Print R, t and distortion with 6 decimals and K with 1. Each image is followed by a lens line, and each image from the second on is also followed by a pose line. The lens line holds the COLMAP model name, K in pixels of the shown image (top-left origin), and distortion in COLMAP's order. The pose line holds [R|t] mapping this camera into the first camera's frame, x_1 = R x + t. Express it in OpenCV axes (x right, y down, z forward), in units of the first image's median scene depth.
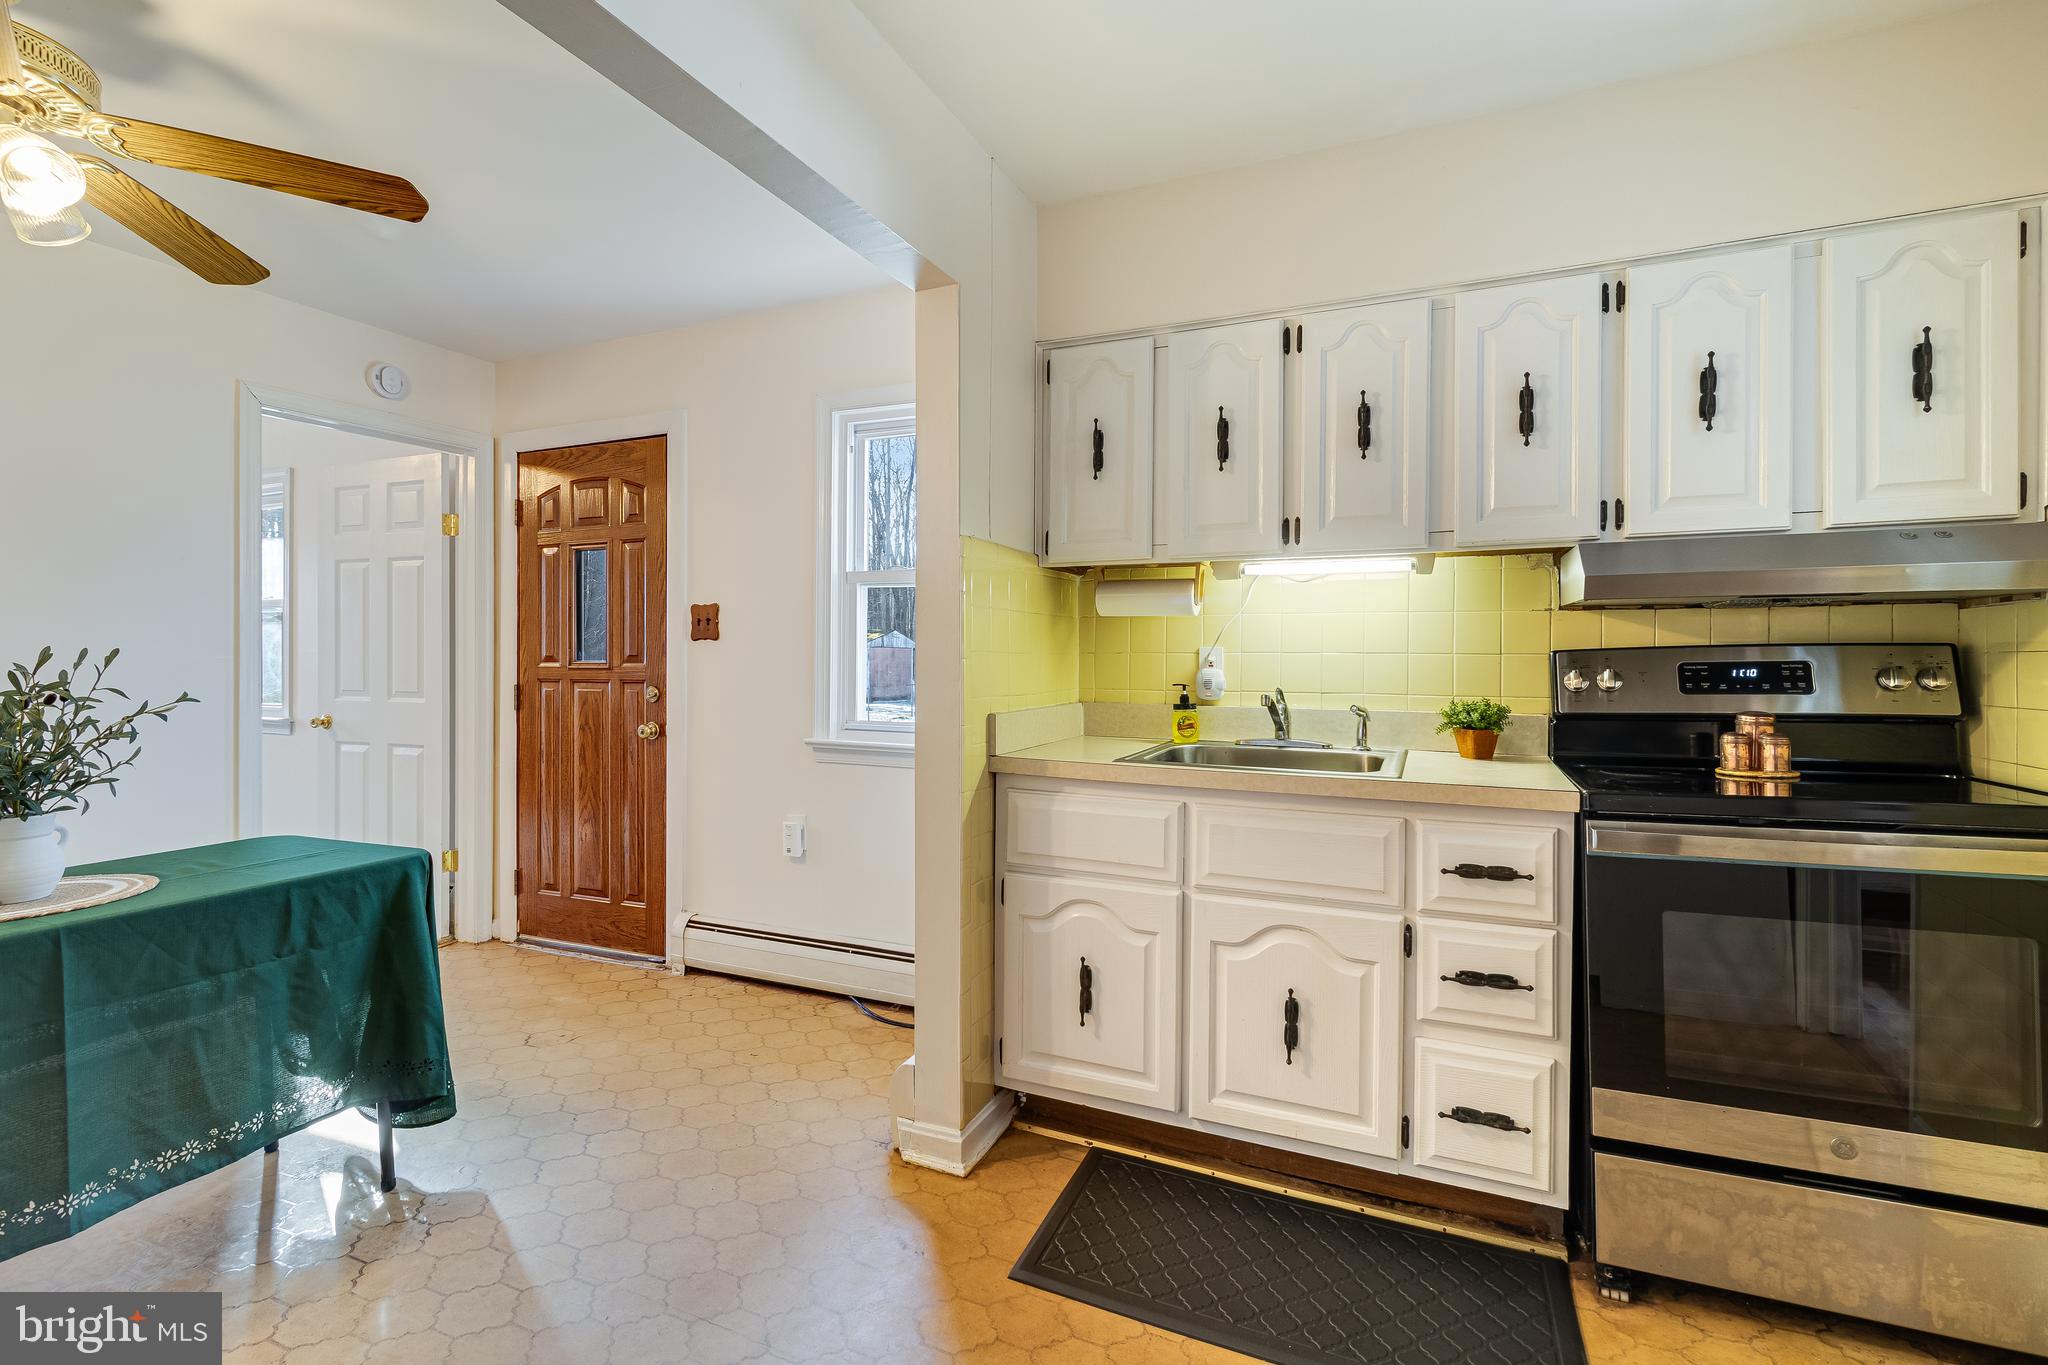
lens RADIAL K [[940.9, 0, 1016.0], [0, 940.9, 667.1], [0, 0, 1]] dist [0.004105, -0.001160]
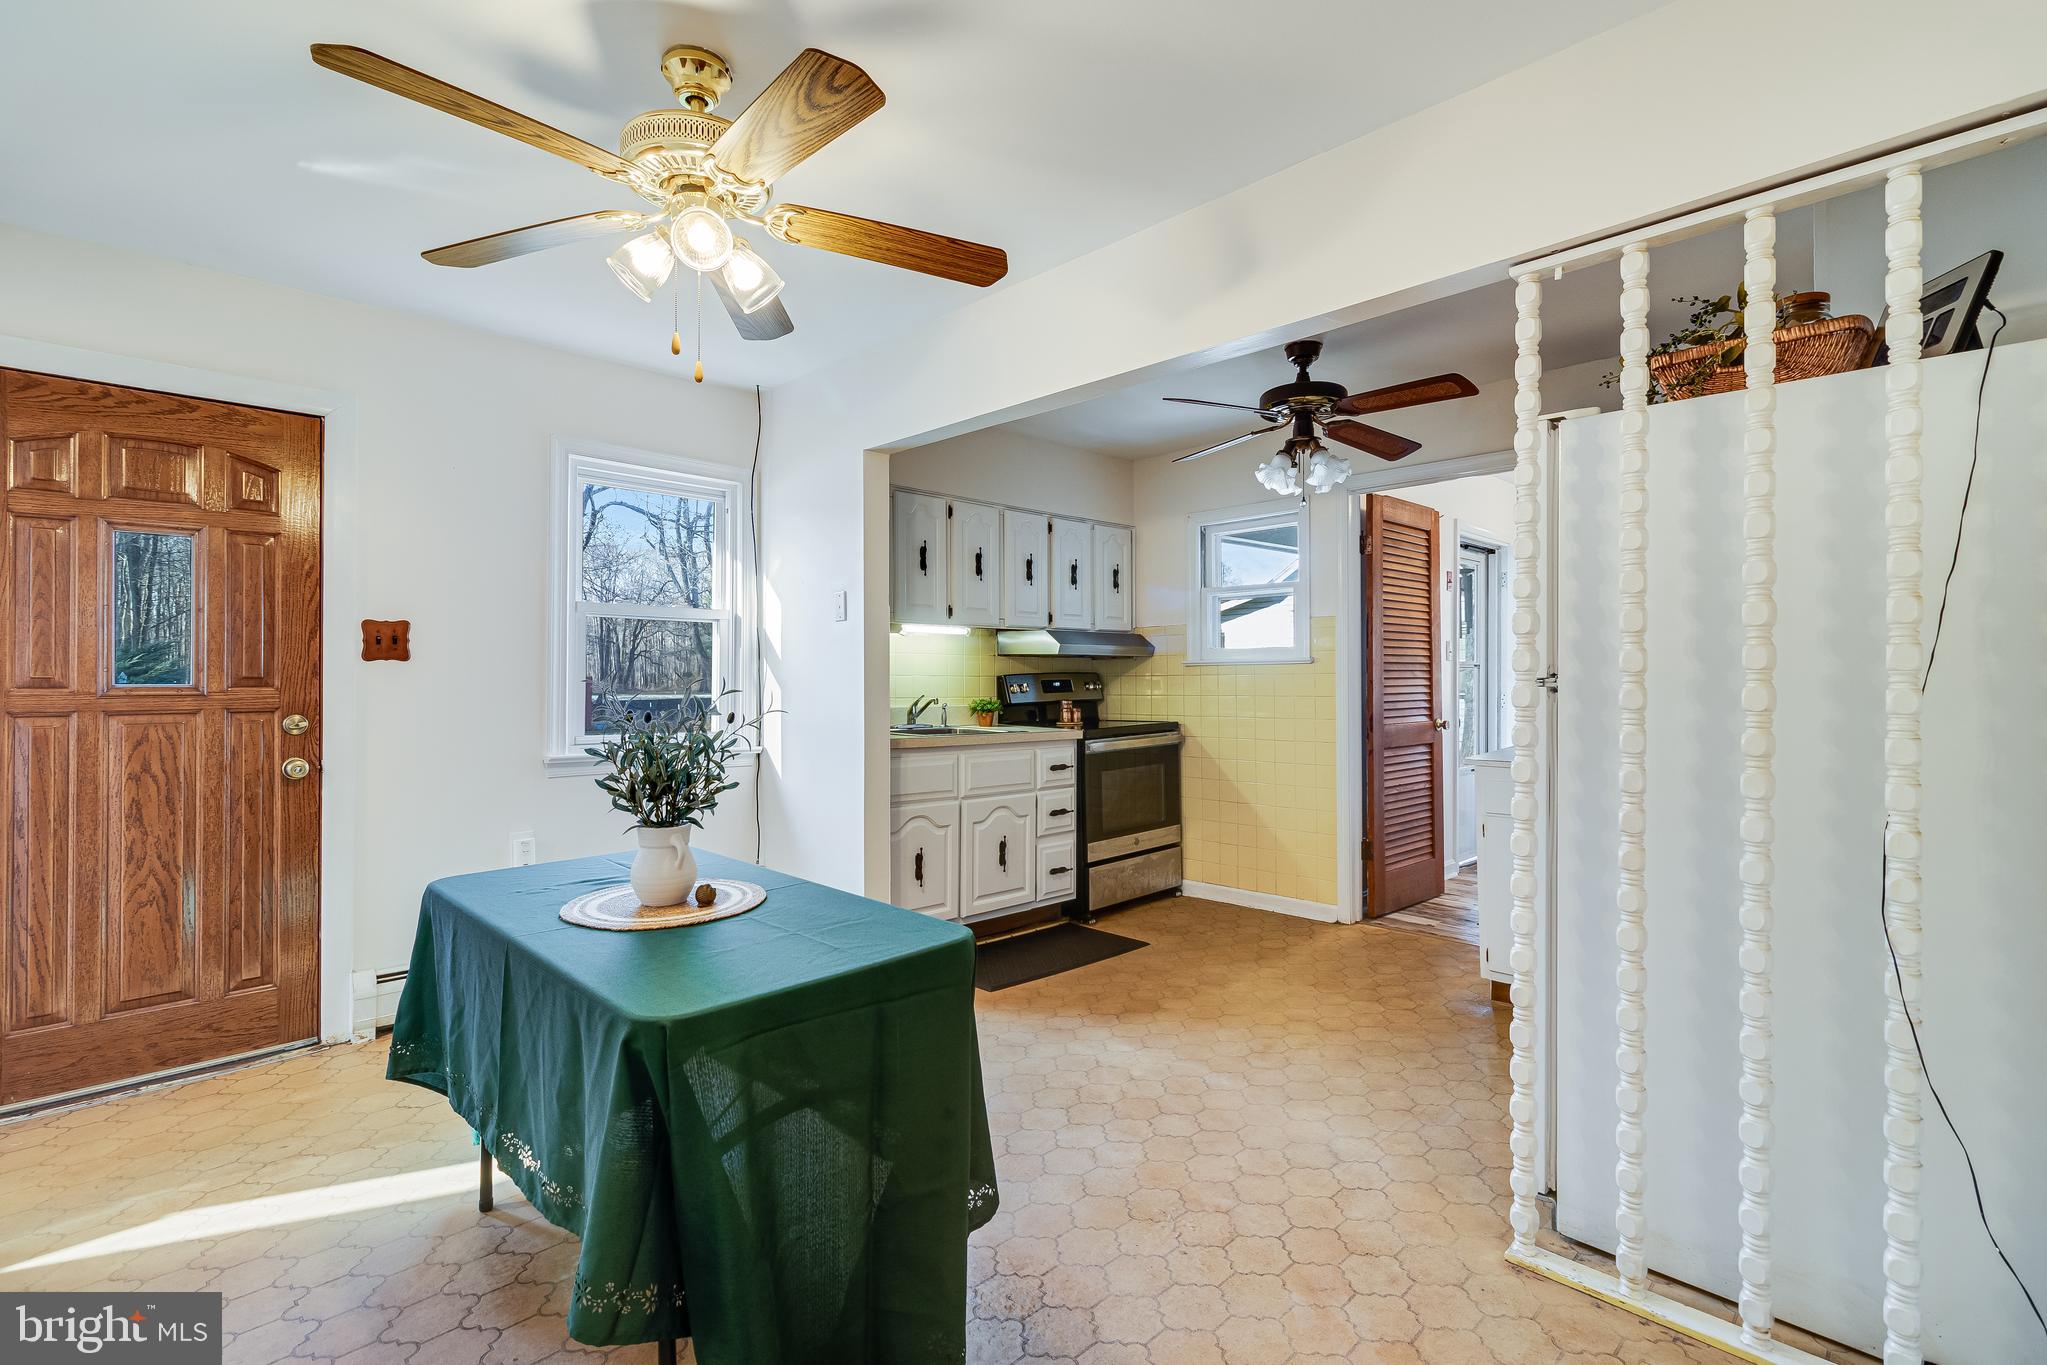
lens RADIAL K [[940.4, 0, 1008.9], [0, 940.4, 677.1], [0, 0, 1]] dist [0.004105, -0.001160]
pose [[0.380790, -0.000713, 0.924661, -1.549899], [0.011976, 0.999920, -0.004160, -0.002777], [-0.924584, 0.012658, 0.380768, 0.177504]]
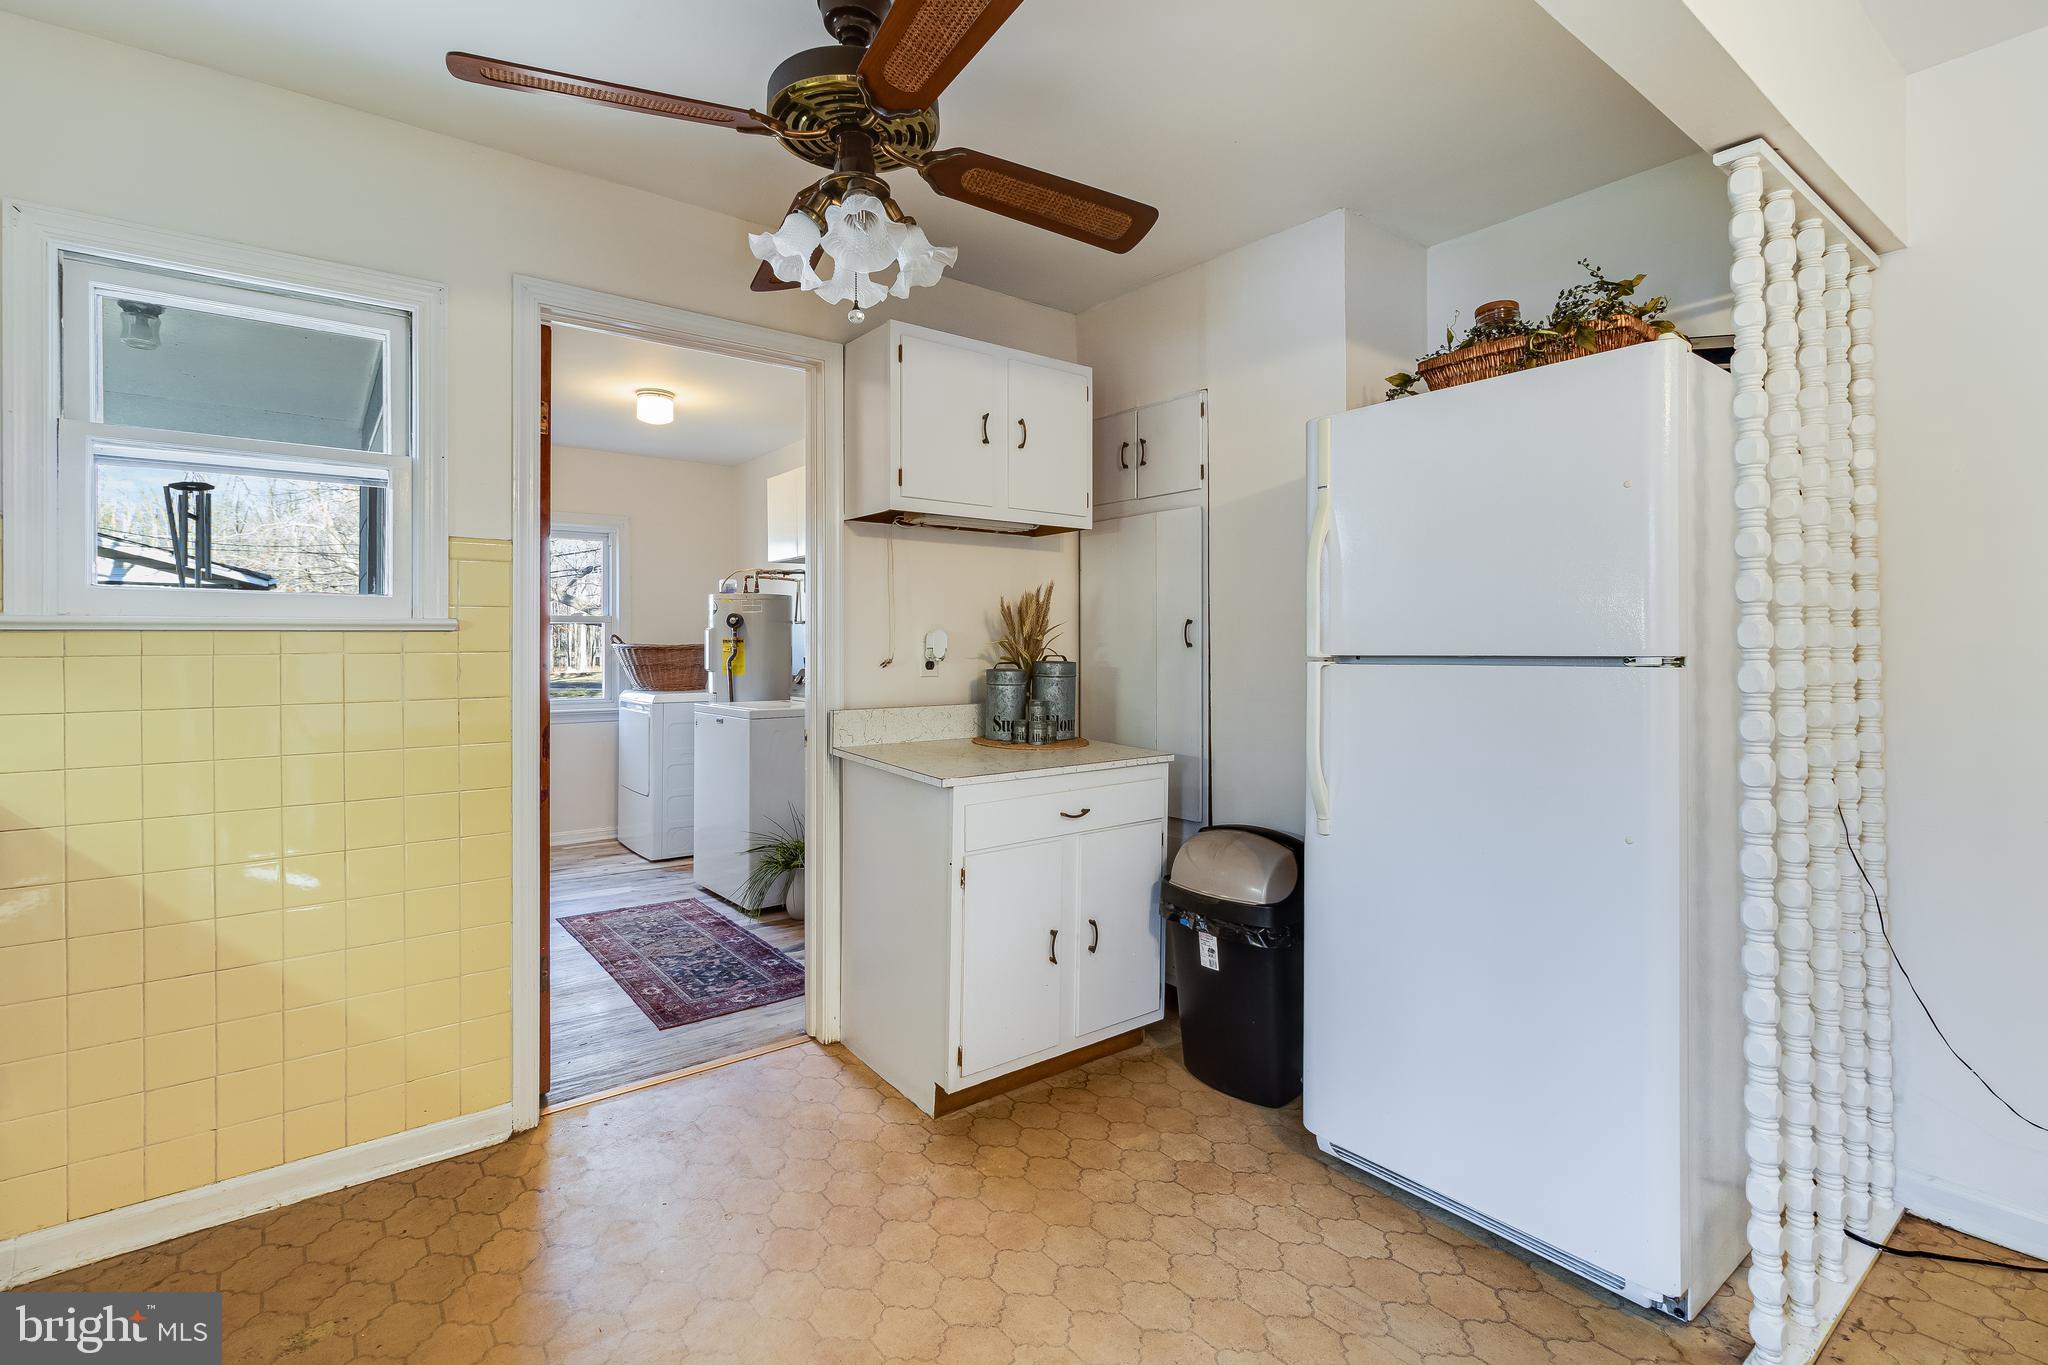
lens RADIAL K [[940.9, 0, 1025.4], [0, 940.9, 663.2], [0, 0, 1]] dist [0.004105, -0.001160]
pose [[-0.879564, -0.001463, 0.475777, 1.508913], [0.009787, 0.999728, 0.021168, -0.038842], [-0.475679, 0.023275, -0.879311, 2.221617]]
